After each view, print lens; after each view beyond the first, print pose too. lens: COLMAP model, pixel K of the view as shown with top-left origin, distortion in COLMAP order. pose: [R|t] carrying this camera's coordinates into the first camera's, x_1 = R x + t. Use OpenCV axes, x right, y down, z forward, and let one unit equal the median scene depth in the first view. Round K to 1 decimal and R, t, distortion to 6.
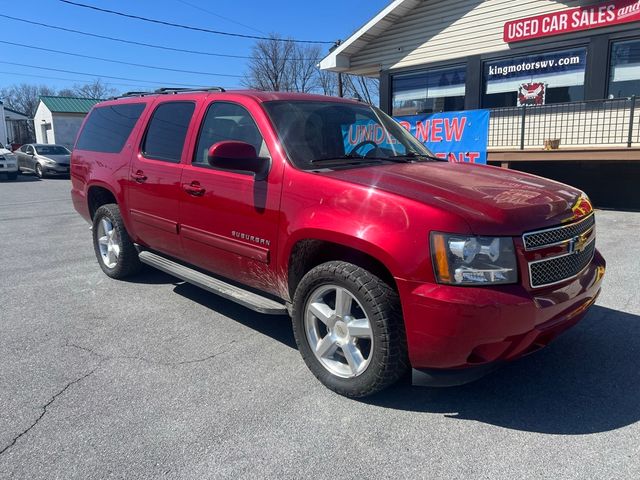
lens RADIAL K [[496.5, 0, 321.0], [0, 496.5, 241.7], [0, 0, 1]] dist [0.004064, 0.004885]
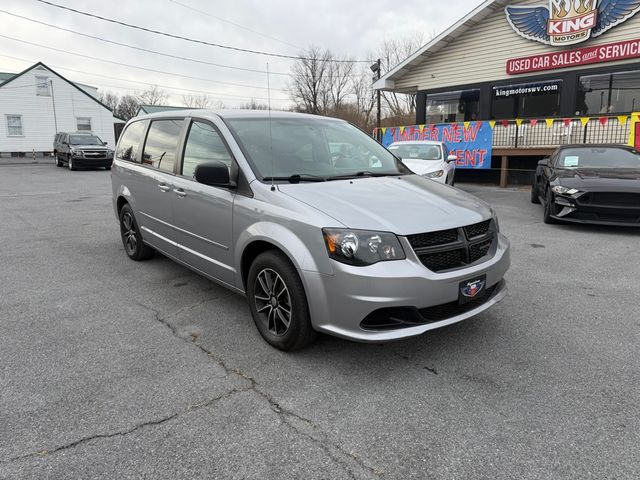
lens RADIAL K [[457.3, 0, 320.6], [0, 457.3, 238.1], [0, 0, 1]] dist [0.010379, -0.021288]
pose [[0.998129, 0.020104, -0.057741, -0.085201], [-0.019729, 0.999780, 0.007058, 0.078114], [0.057870, -0.005906, 0.998307, -0.363651]]
